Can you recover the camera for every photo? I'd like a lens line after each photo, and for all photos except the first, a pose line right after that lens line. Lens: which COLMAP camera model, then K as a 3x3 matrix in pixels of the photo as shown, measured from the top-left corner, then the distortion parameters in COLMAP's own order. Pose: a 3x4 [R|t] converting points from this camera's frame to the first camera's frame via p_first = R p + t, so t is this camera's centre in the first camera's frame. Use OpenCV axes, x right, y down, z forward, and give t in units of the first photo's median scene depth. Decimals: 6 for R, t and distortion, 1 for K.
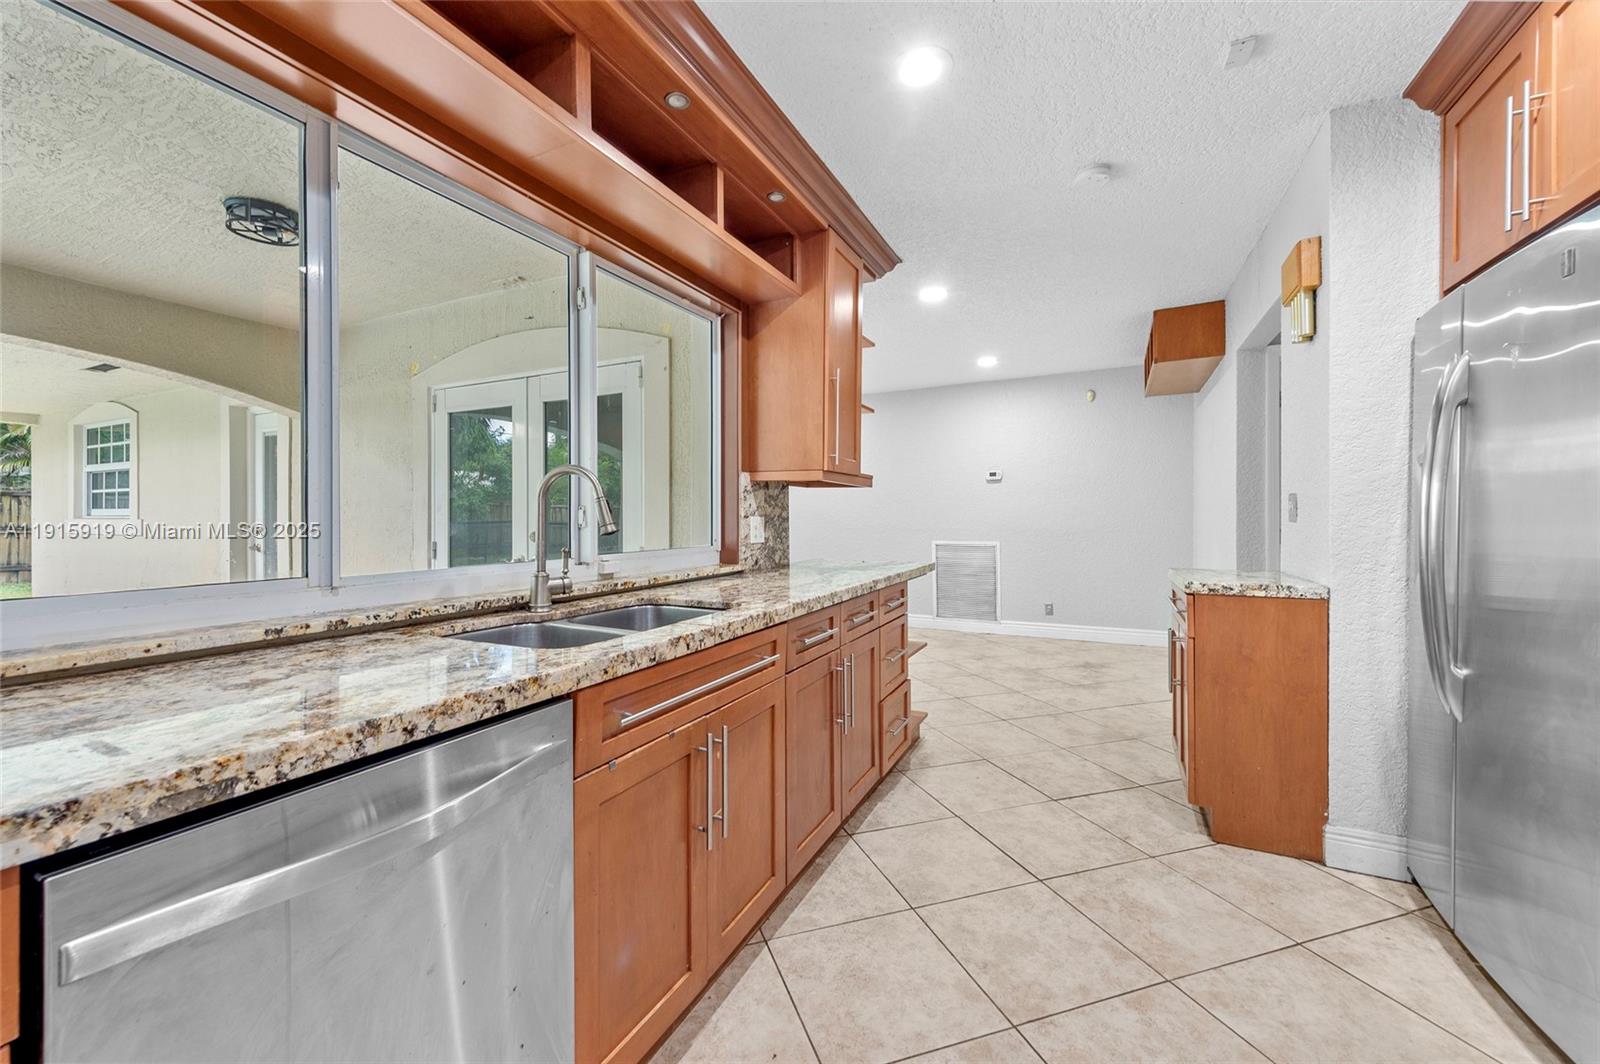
lens RADIAL K [[647.3, 0, 776.7], [0, 647.3, 517.3], [0, 0, 1]] dist [0.024652, -0.005859]
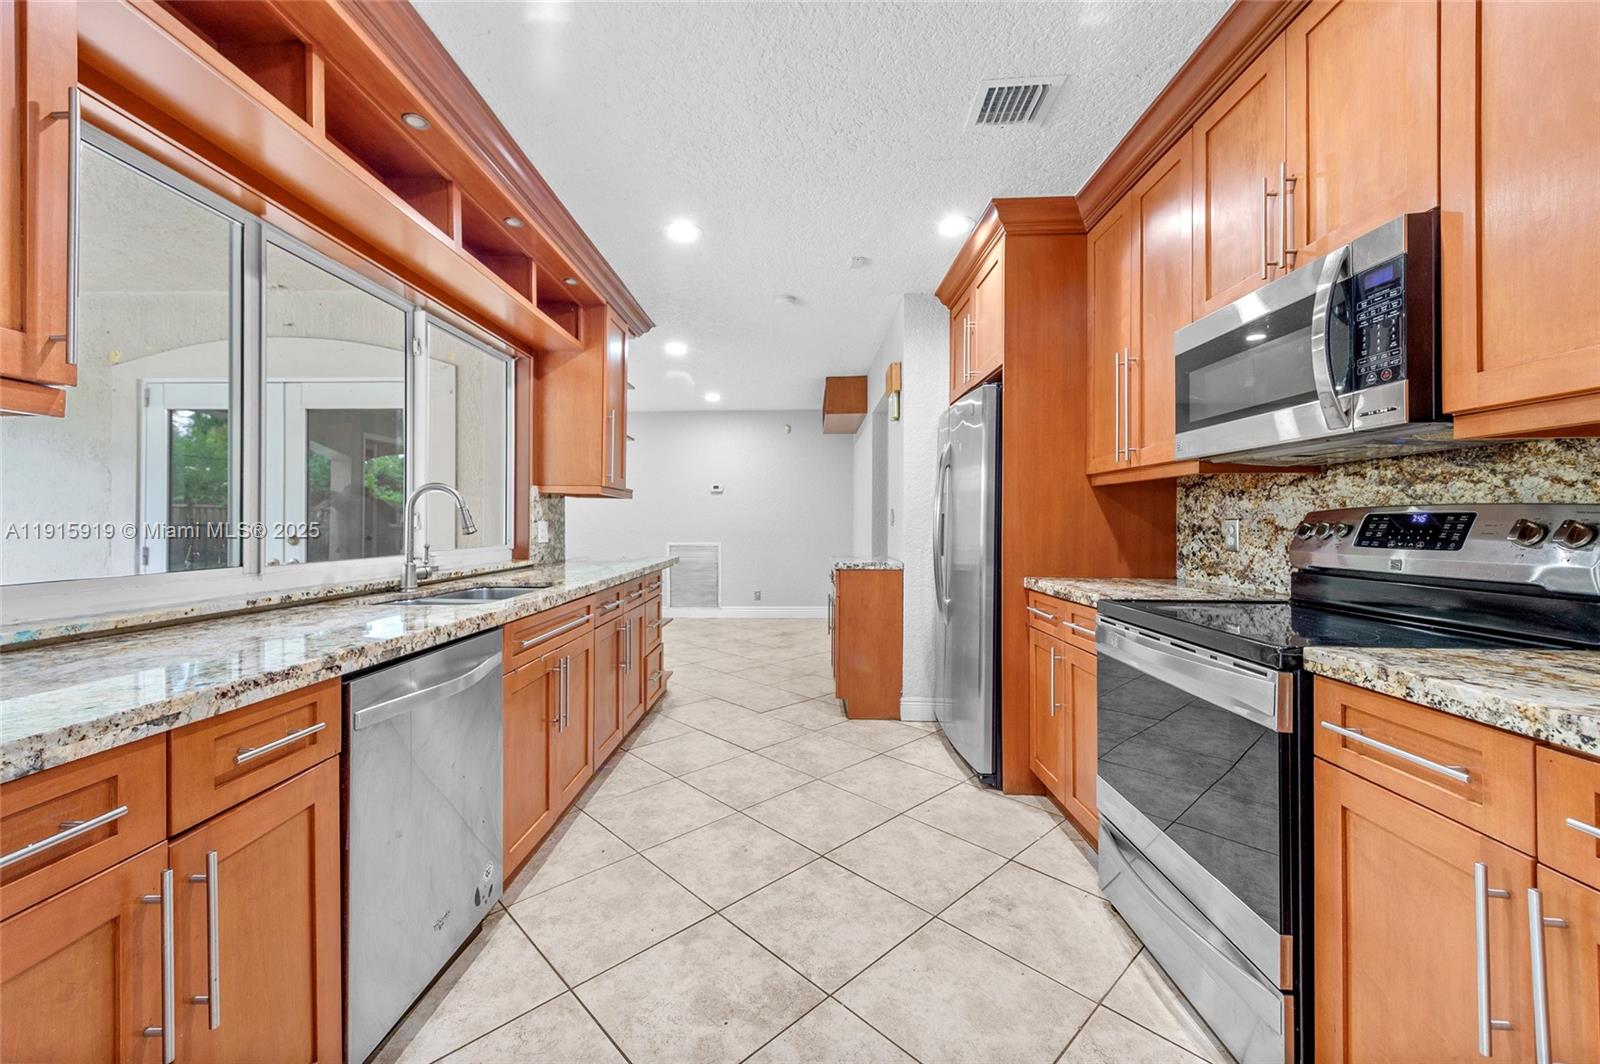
lens RADIAL K [[647.3, 0, 776.7], [0, 647.3, 517.3], [0, 0, 1]] dist [0.024652, -0.005859]
pose [[0.909894, 0.006750, 0.414786, -0.179729], [-0.003940, 0.999963, -0.007628, -0.001212], [-0.414822, 0.005307, 0.909887, -0.413205]]
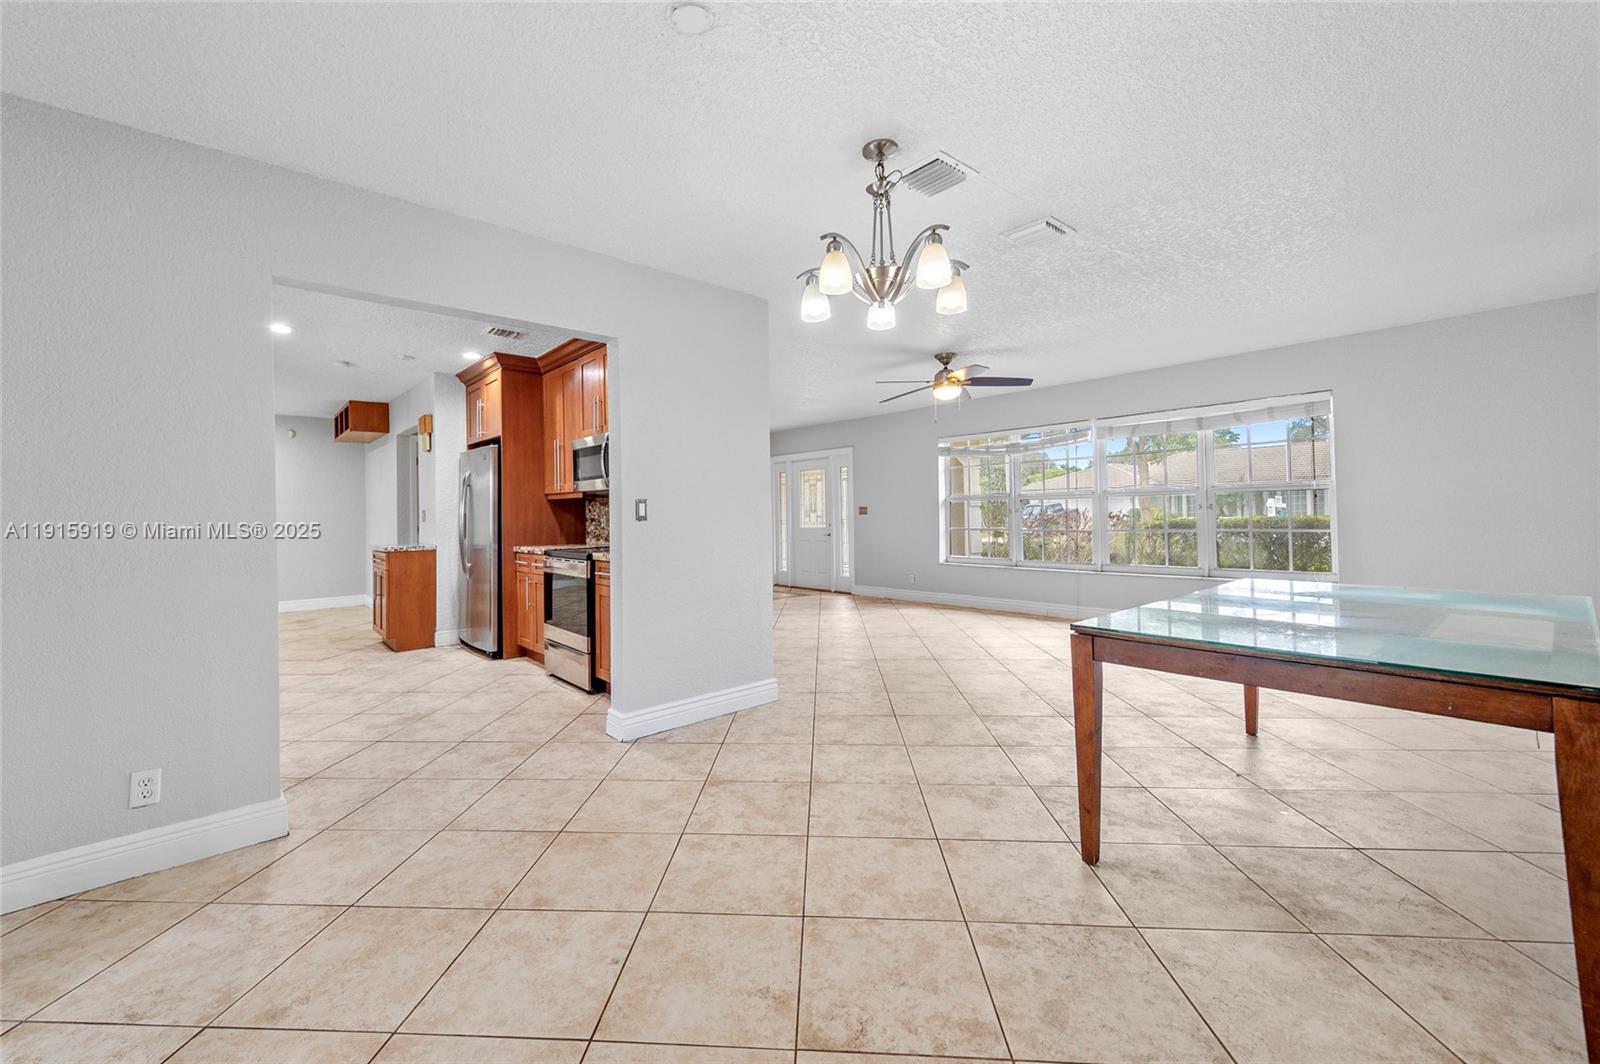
lens RADIAL K [[647.3, 0, 776.7], [0, 647.3, 517.3], [0, 0, 1]] dist [0.024652, -0.005859]
pose [[0.394148, -0.003334, 0.919041, -1.018939], [0.010377, 0.999946, -0.000822, 0.005982], [-0.918988, 0.009861, 0.394161, -1.280155]]
